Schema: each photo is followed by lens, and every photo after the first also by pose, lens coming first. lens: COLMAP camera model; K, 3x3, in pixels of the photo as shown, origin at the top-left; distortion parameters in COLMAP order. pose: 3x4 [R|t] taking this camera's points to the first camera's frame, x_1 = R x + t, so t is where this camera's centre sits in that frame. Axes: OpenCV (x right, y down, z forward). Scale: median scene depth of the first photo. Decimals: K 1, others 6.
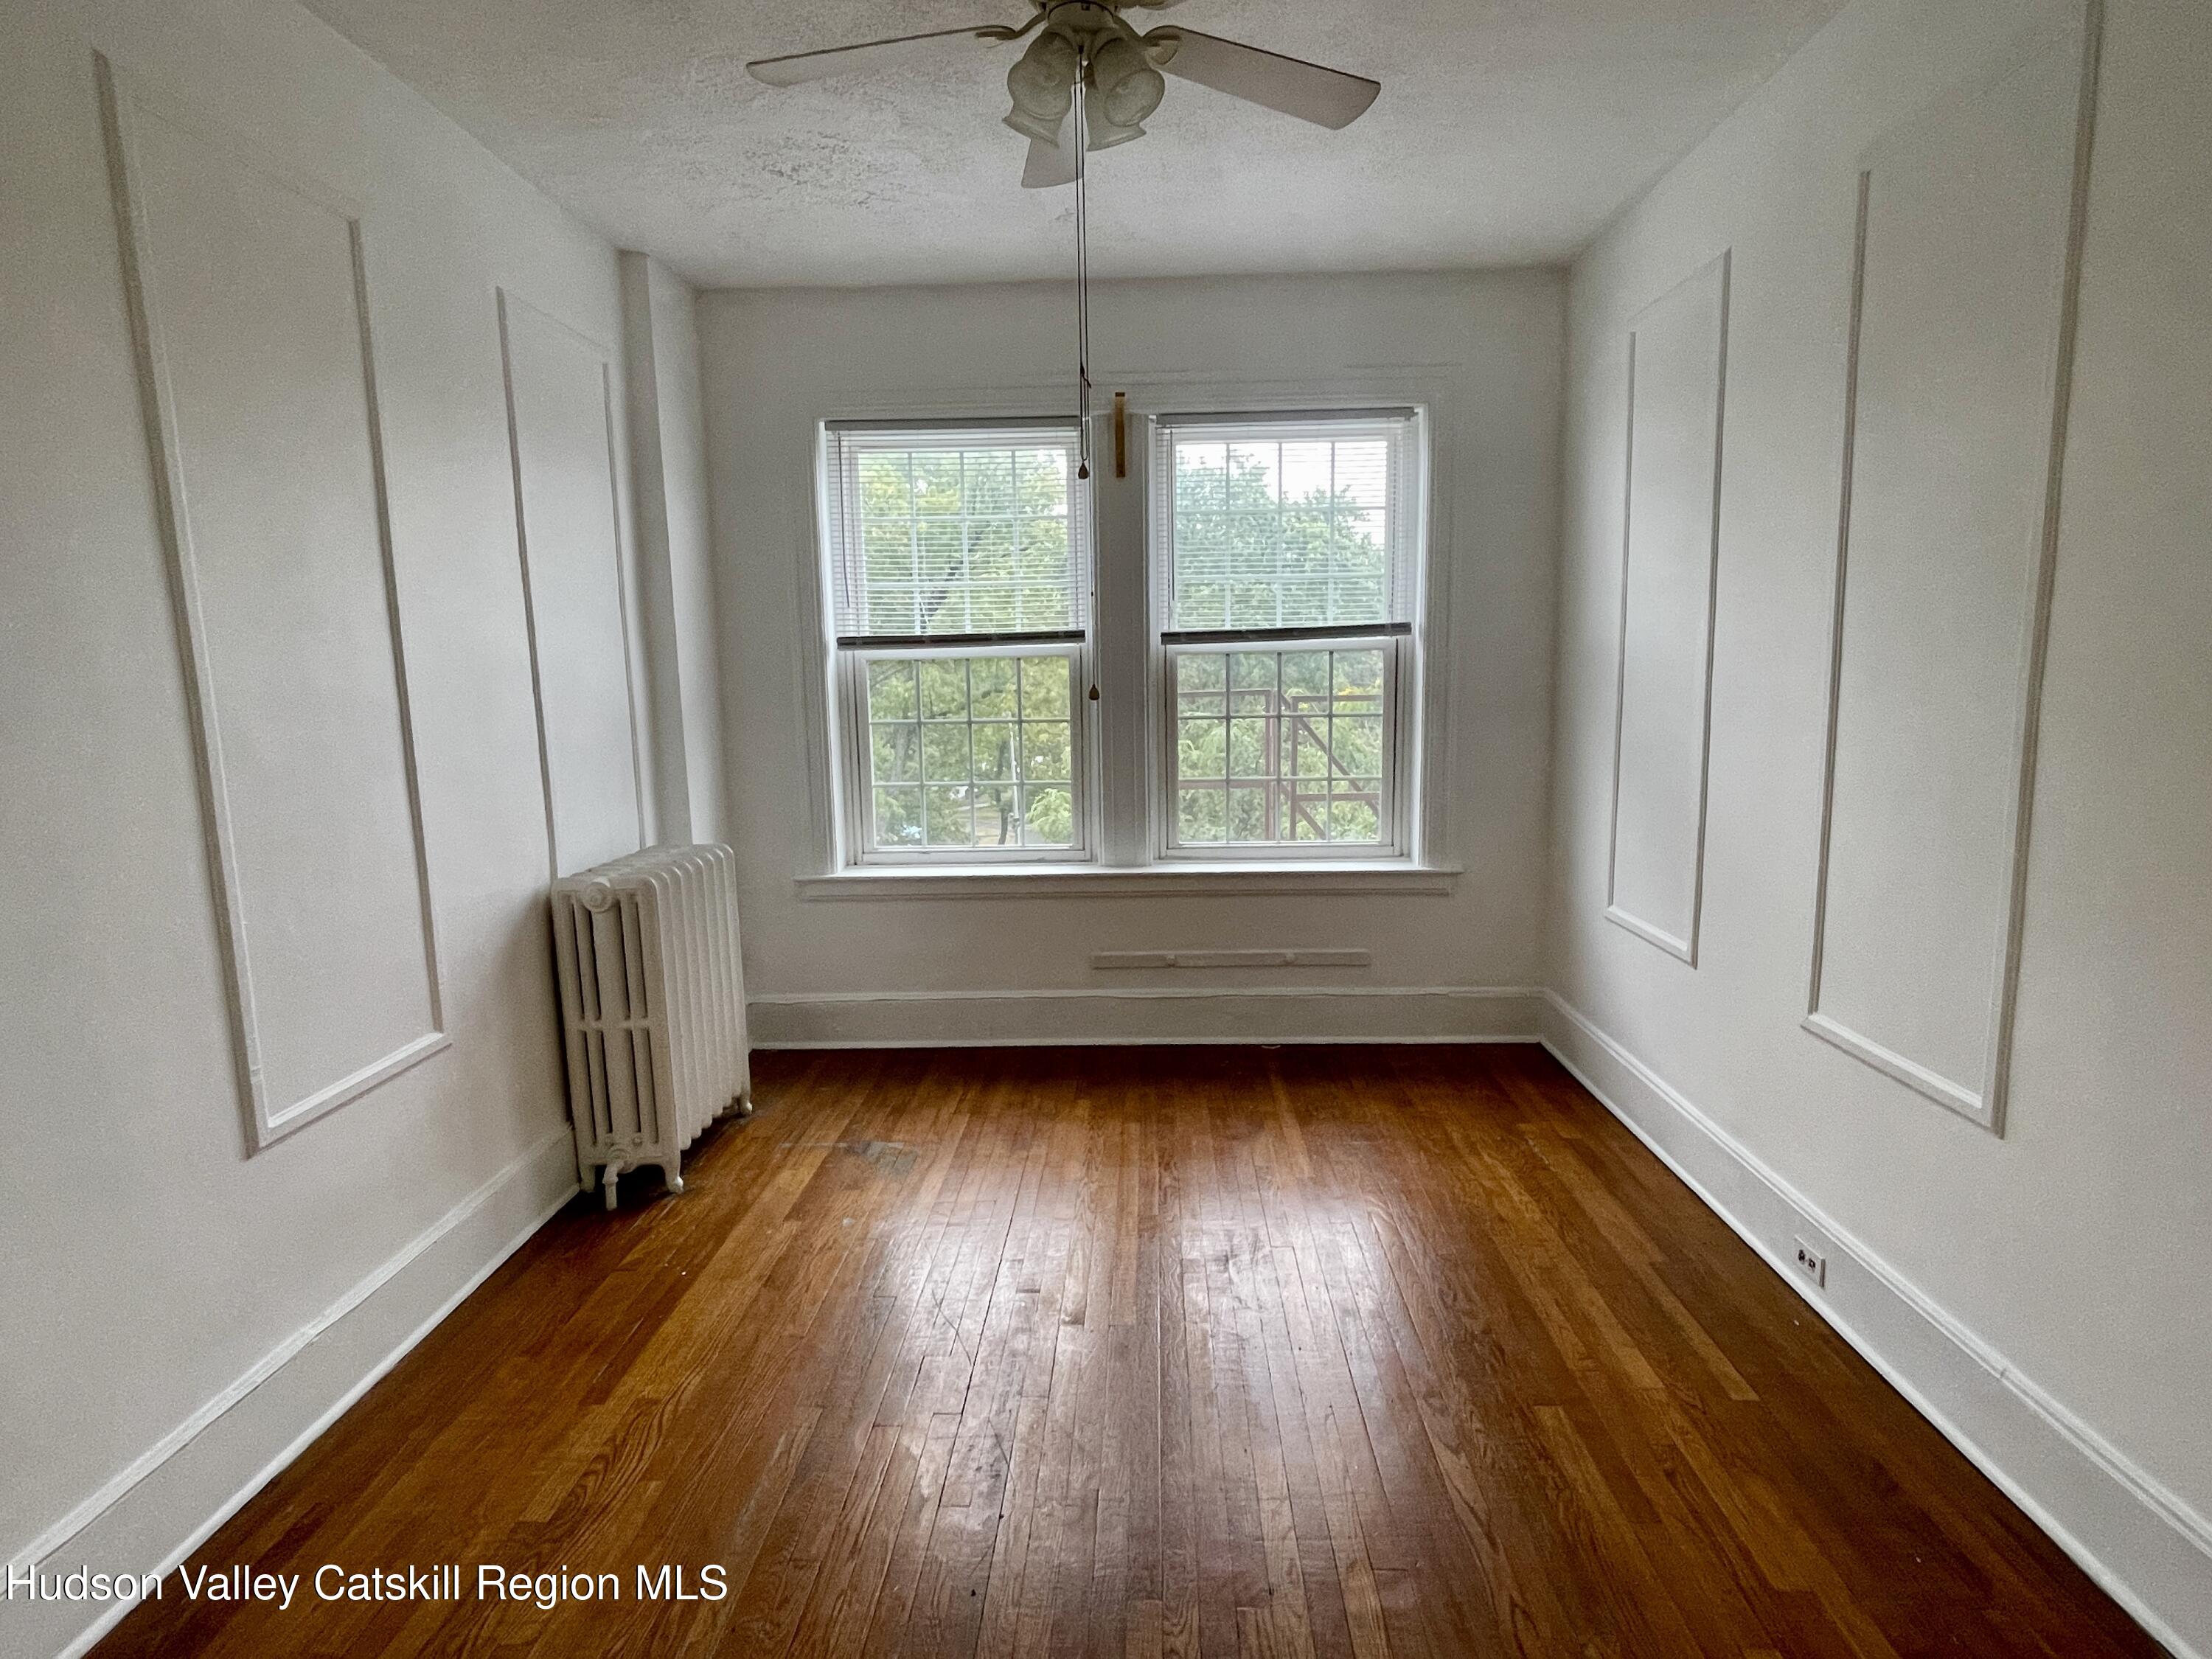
lens RADIAL K [[1103.2, 0, 1108.2], [0, 1103.2, 828.9], [0, 0, 1]] dist [-0.001300, -0.000273]
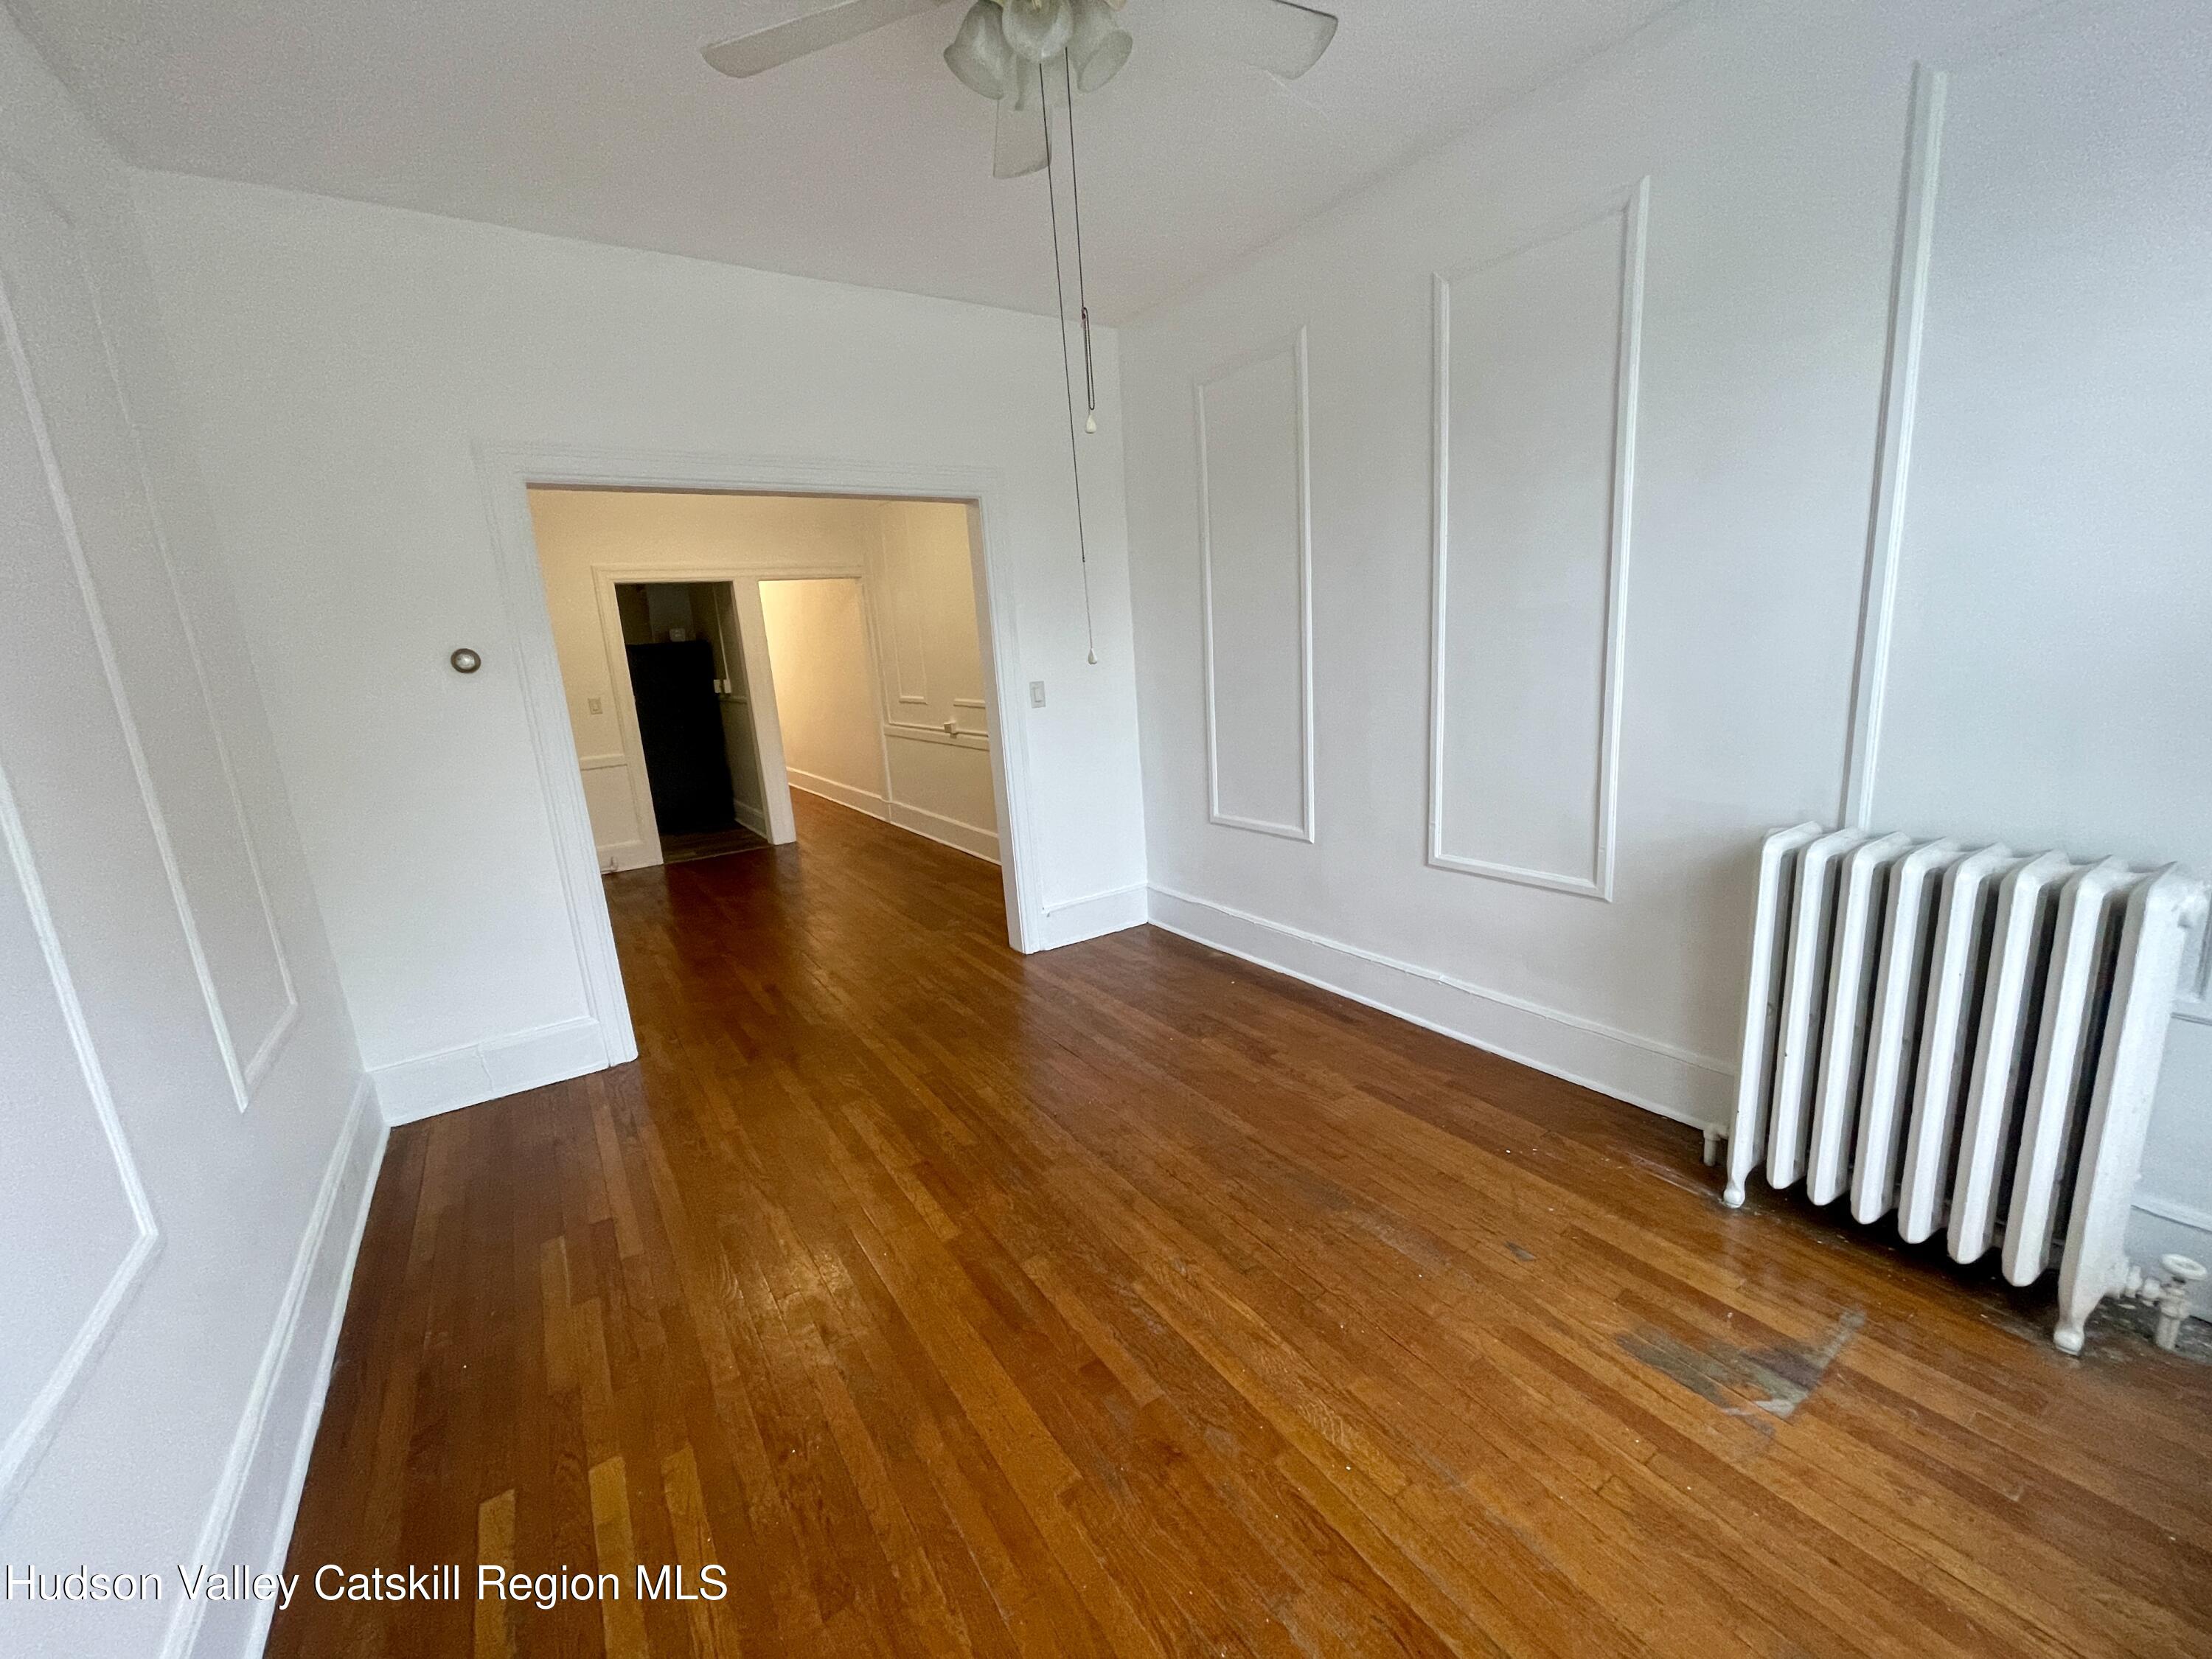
lens RADIAL K [[891.0, 0, 1106.9], [0, 891.0, 826.4], [0, 0, 1]] dist [-0.004593, 0.001129]
pose [[-0.803718, 0.198929, -0.560772, 0.251965], [0.001504, 0.943133, 0.332412, -0.136263], [0.595009, 0.266322, -0.758312, 0.899220]]
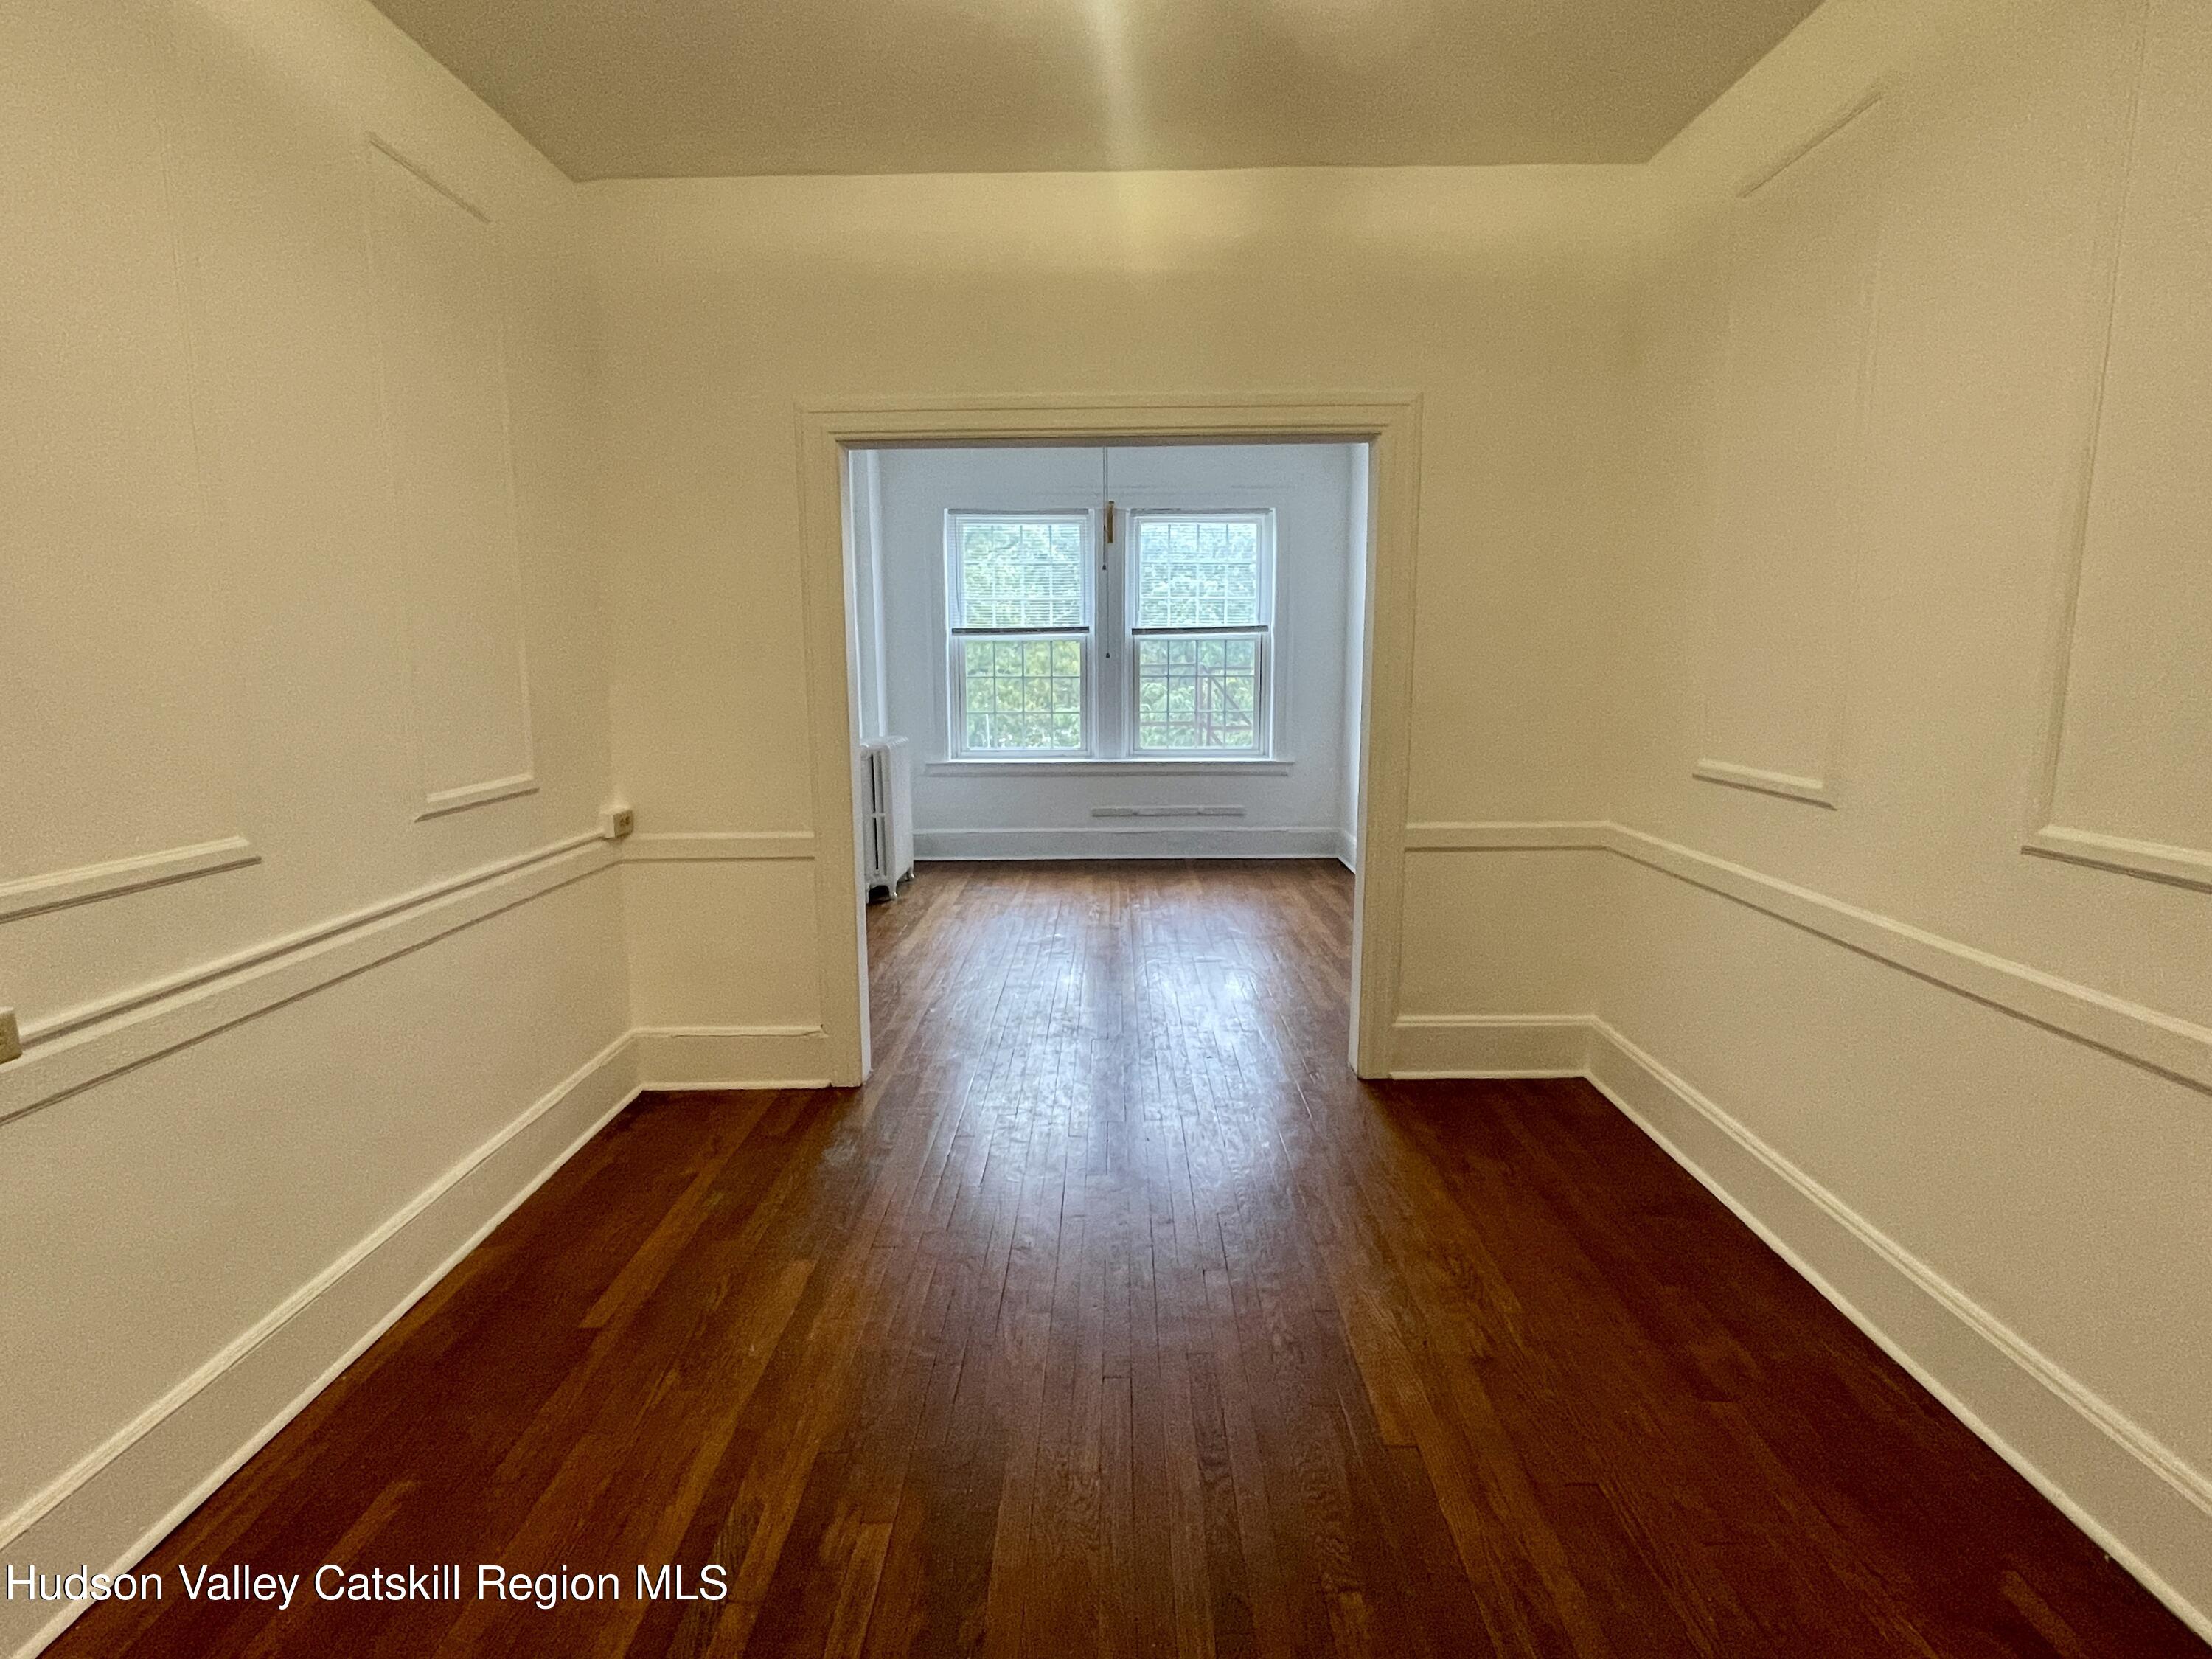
lens RADIAL K [[1103.2, 0, 1105.9], [0, 1103.2, 830.1], [0, 0, 1]] dist [-0.001300, -0.000273]
pose [[0.999375, 0.008572, 0.034304, -0.053285], [-0.009088, 0.999847, 0.014918, 0.126655], [-0.034171, -0.015220, 0.999300, -0.812902]]
